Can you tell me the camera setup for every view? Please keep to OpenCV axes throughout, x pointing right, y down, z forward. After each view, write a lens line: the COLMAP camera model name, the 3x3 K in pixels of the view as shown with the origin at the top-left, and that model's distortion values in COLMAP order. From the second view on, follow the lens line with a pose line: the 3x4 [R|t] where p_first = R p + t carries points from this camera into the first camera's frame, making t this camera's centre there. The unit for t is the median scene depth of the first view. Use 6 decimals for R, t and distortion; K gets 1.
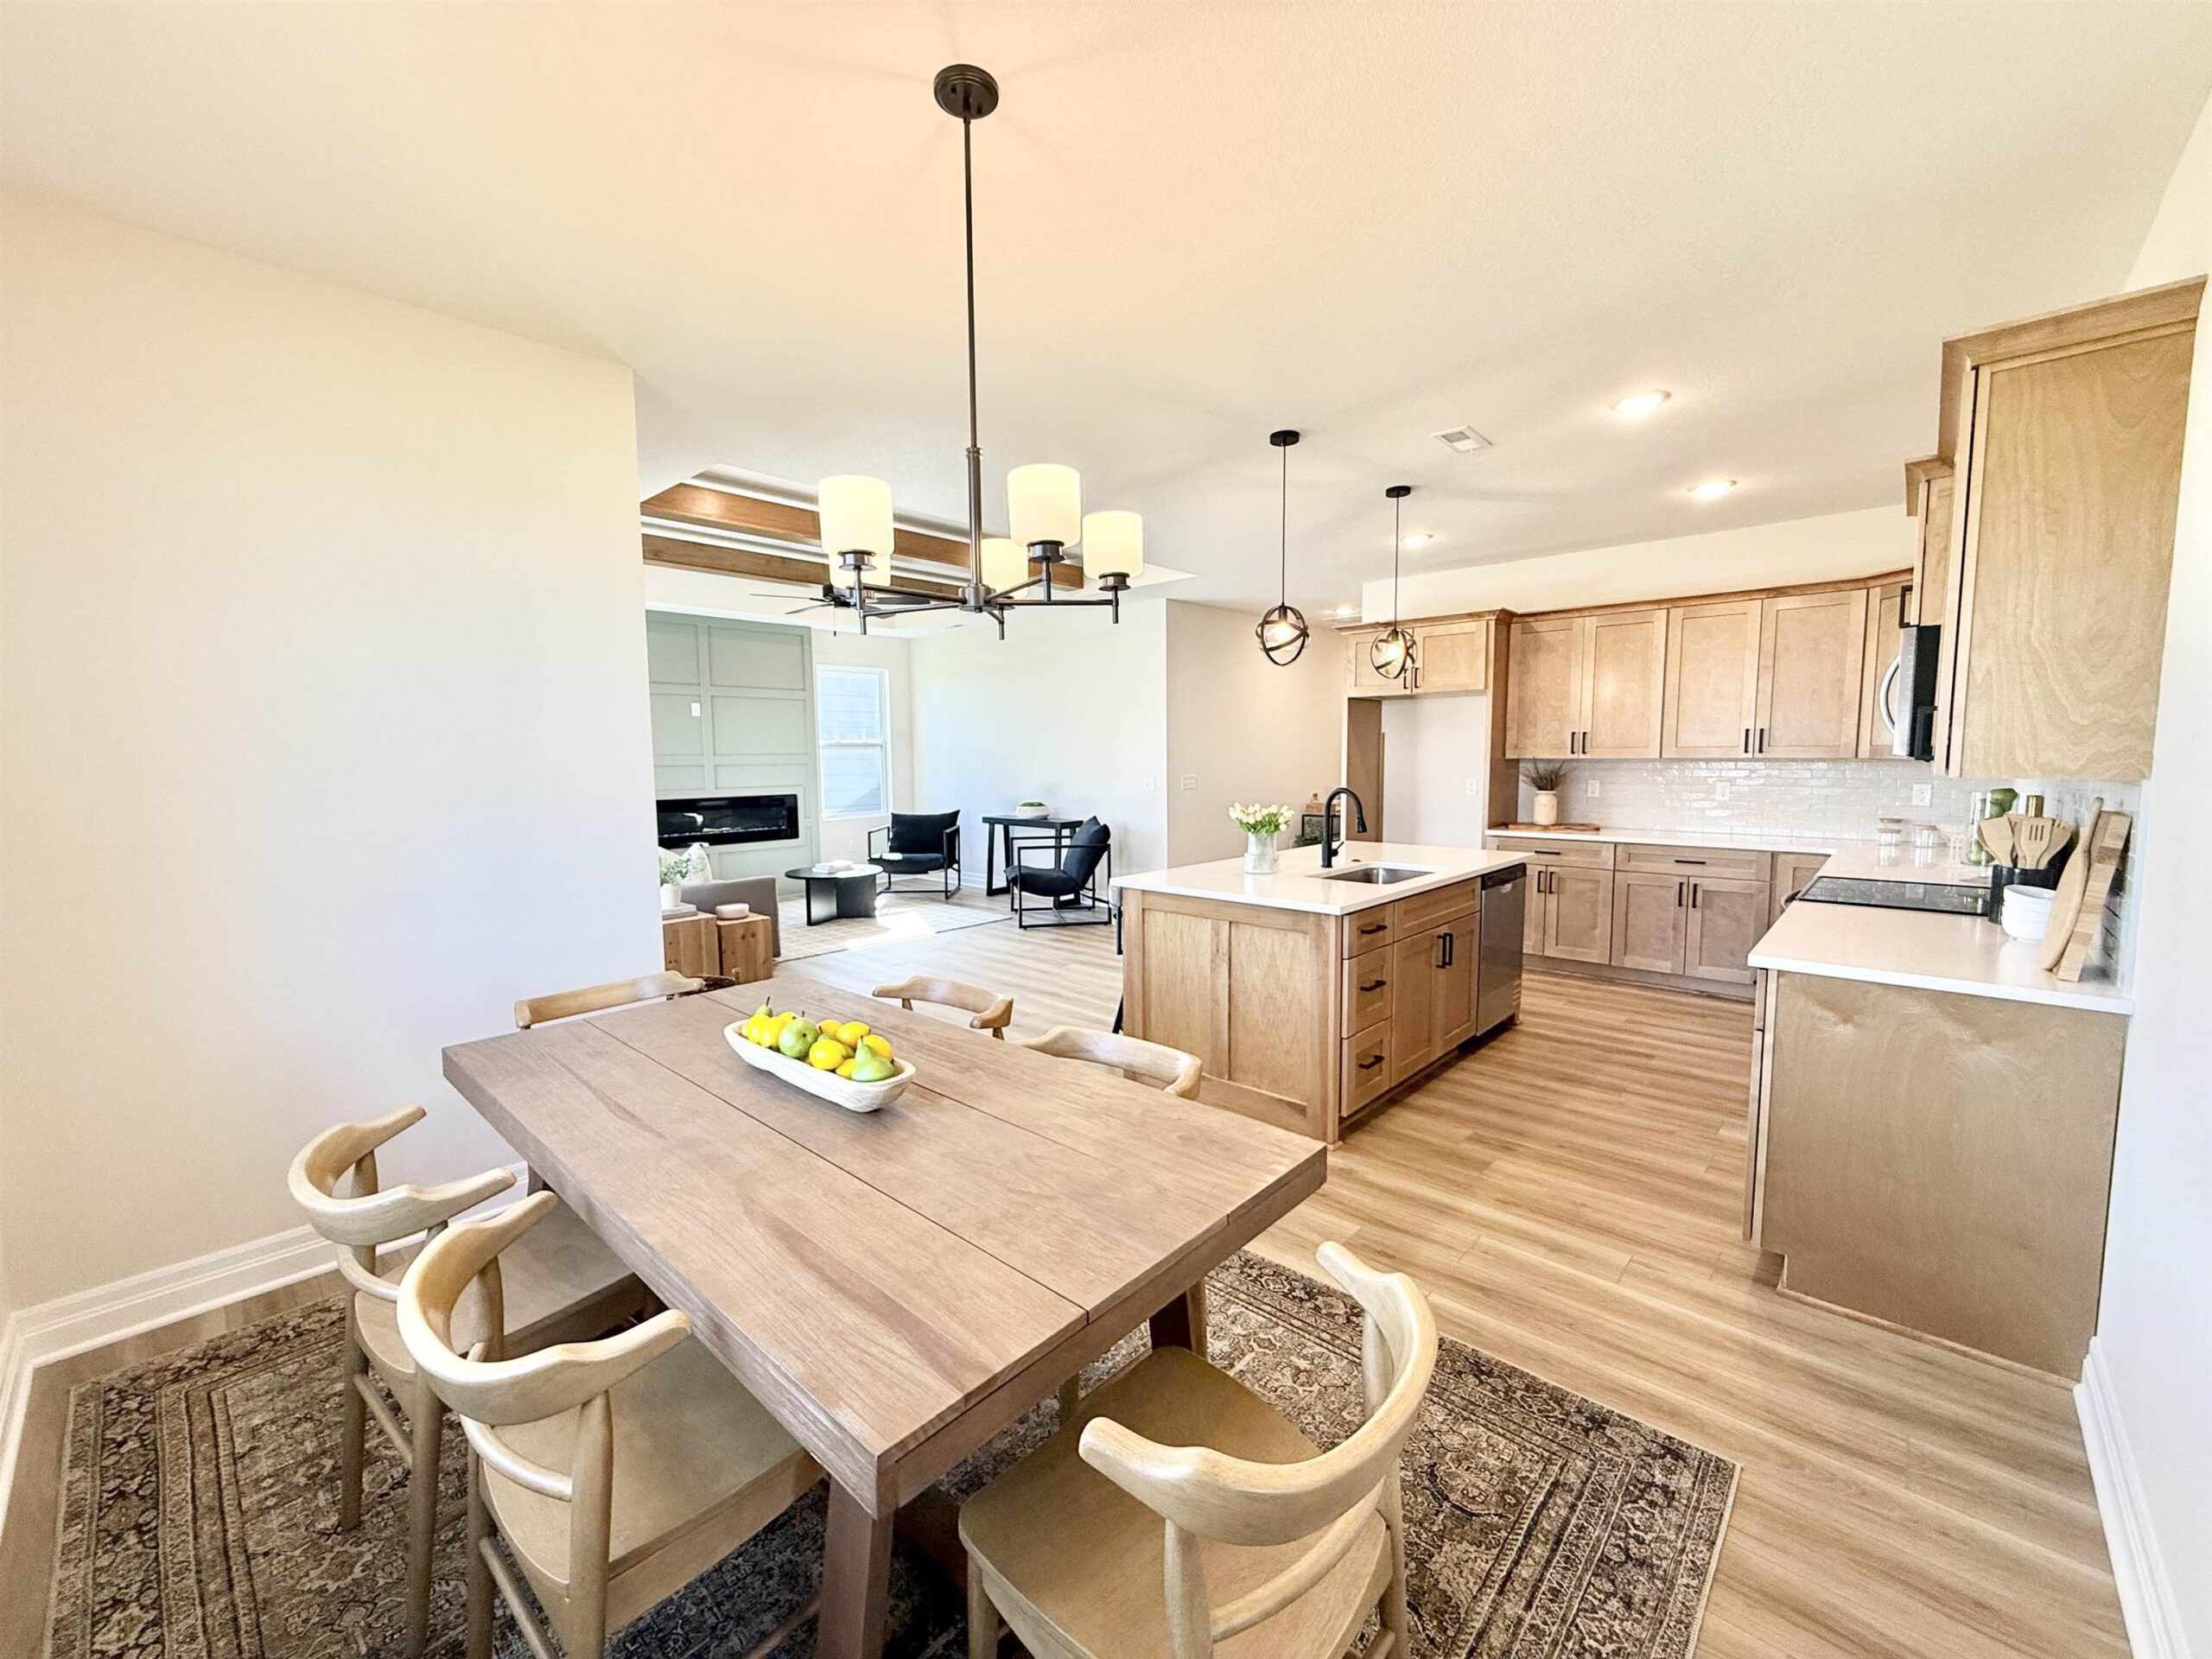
lens RADIAL K [[879.6, 0, 1110.0], [0, 879.6, 831.1], [0, 0, 1]] dist [-0.001447, -0.000011]
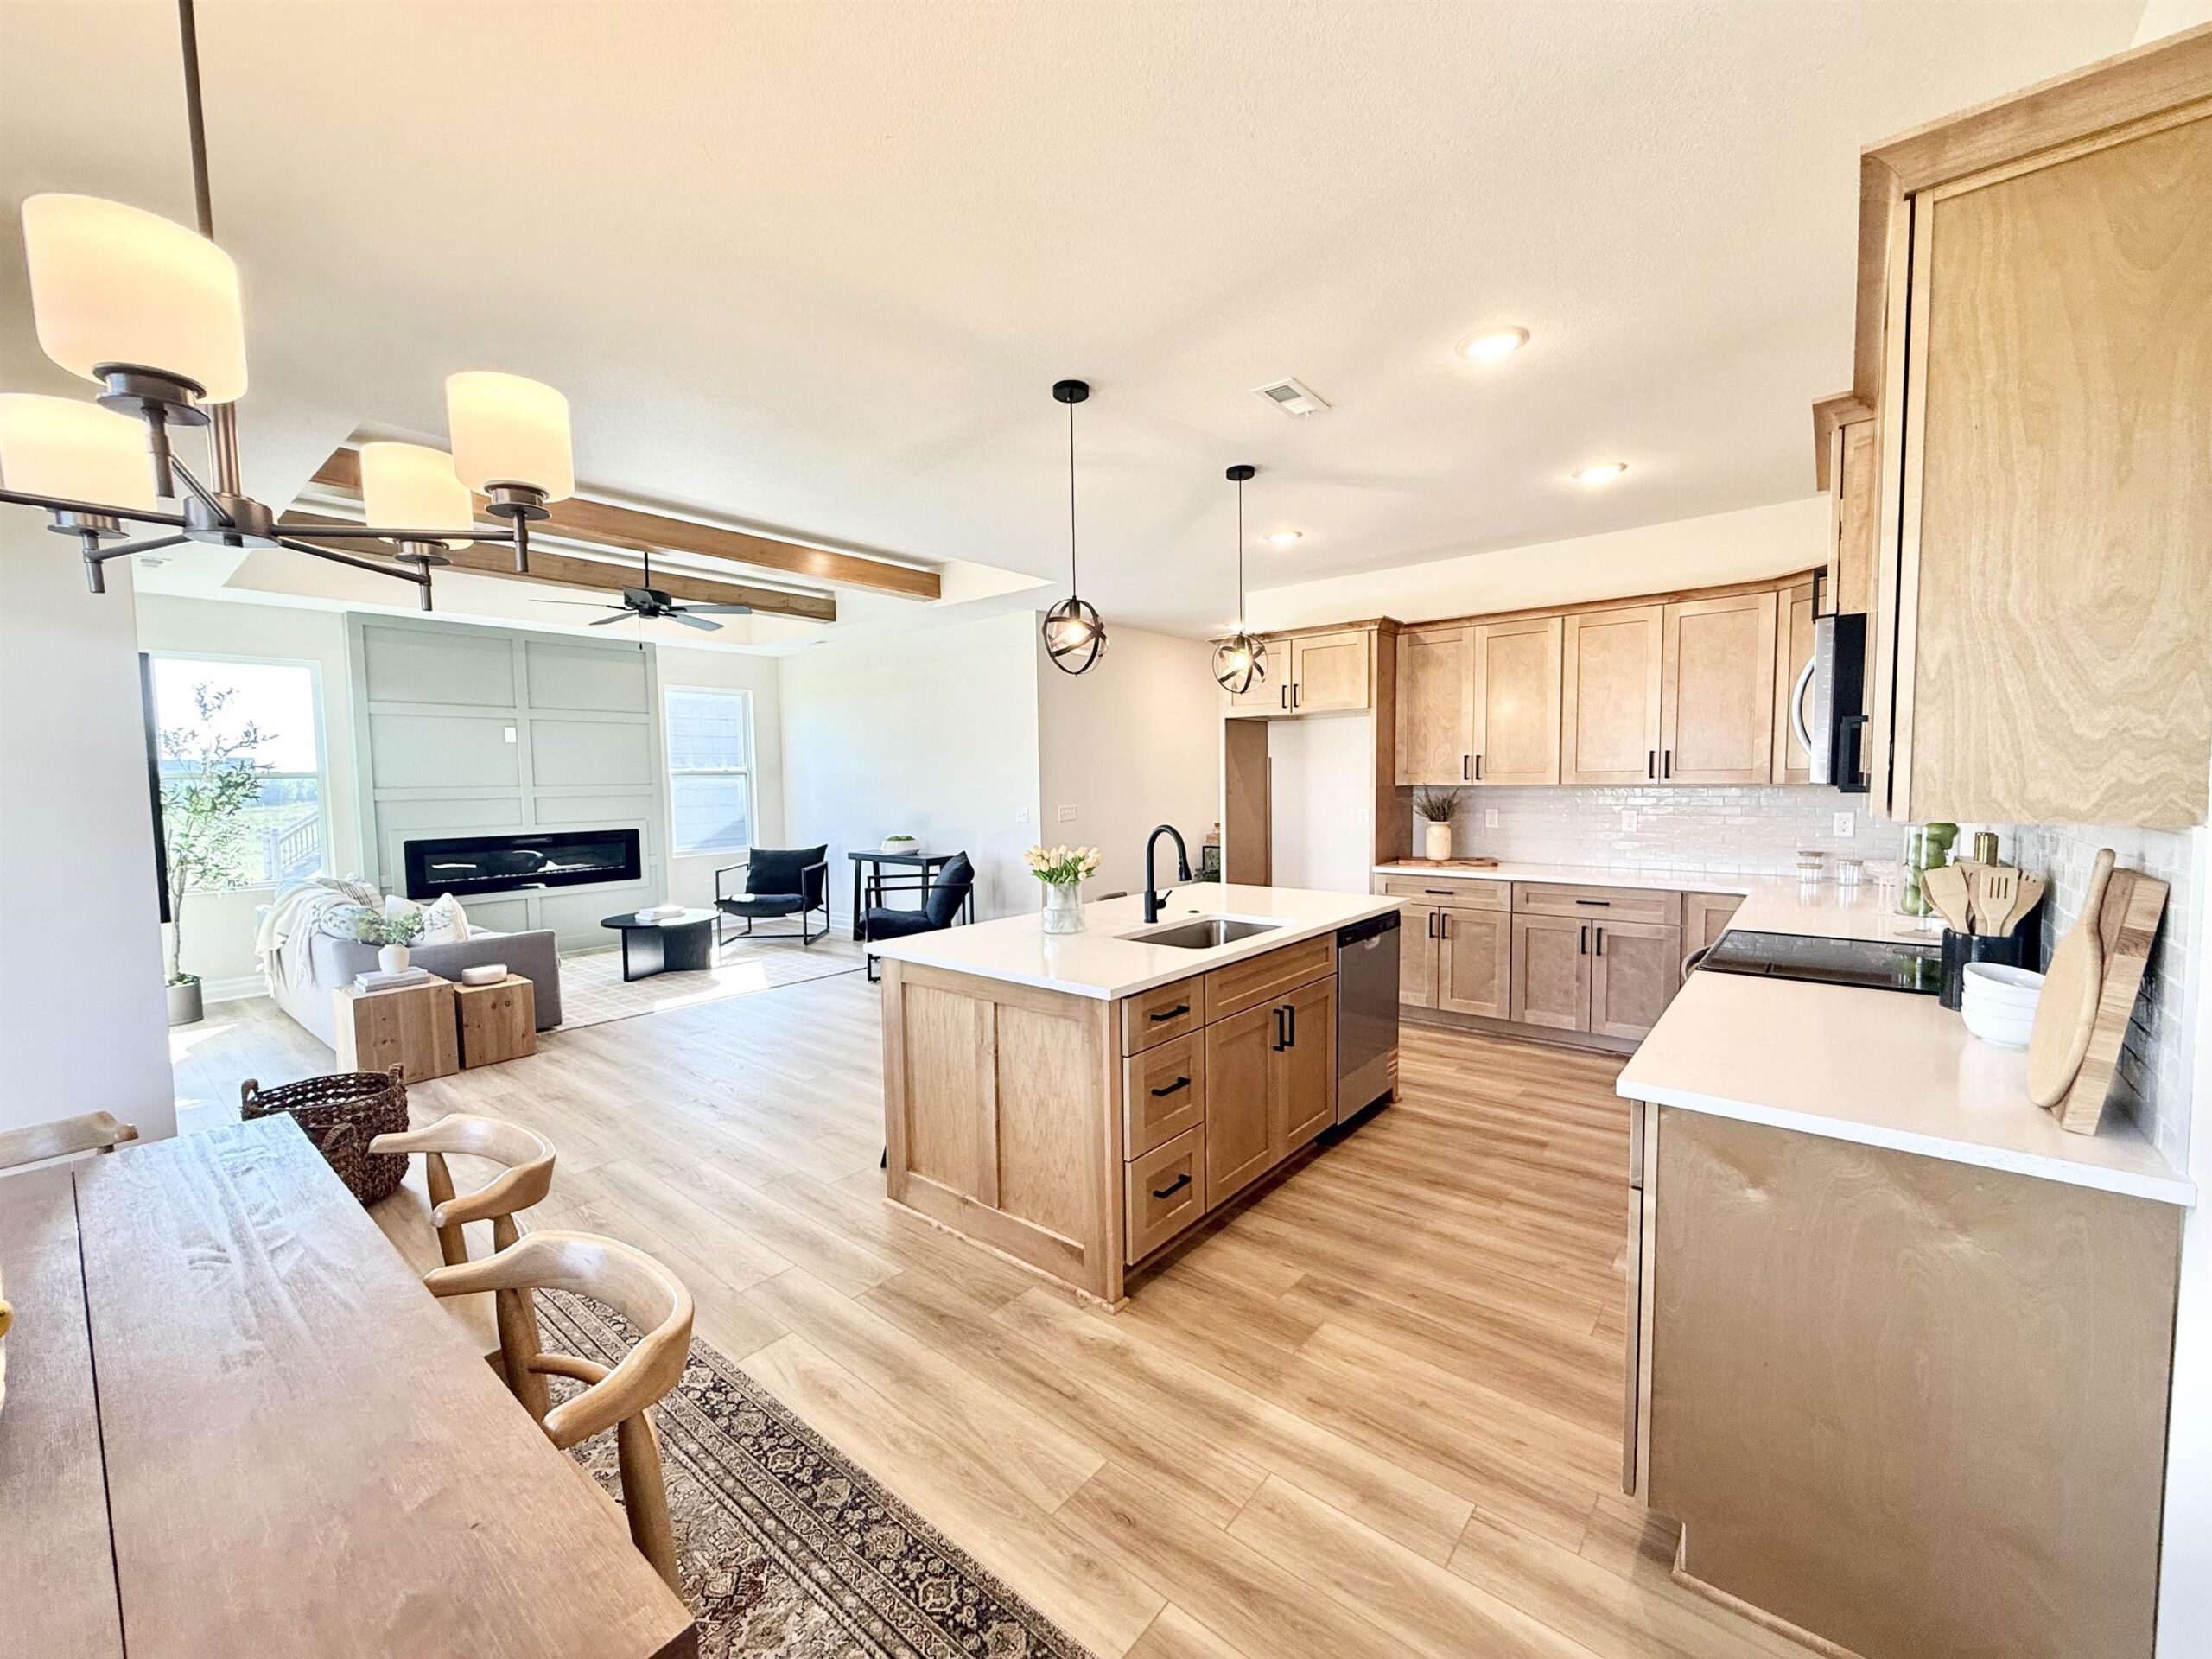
lens RADIAL K [[879.6, 0, 1110.0], [0, 879.6, 831.4], [0, 0, 1]] dist [-0.001447, -0.000011]
pose [[0.998570, -0.009610, 0.052588, 0.197823], [0.011105, 0.999540, -0.028206, -0.024396], [-0.052293, 0.028749, 0.998218, 0.220443]]
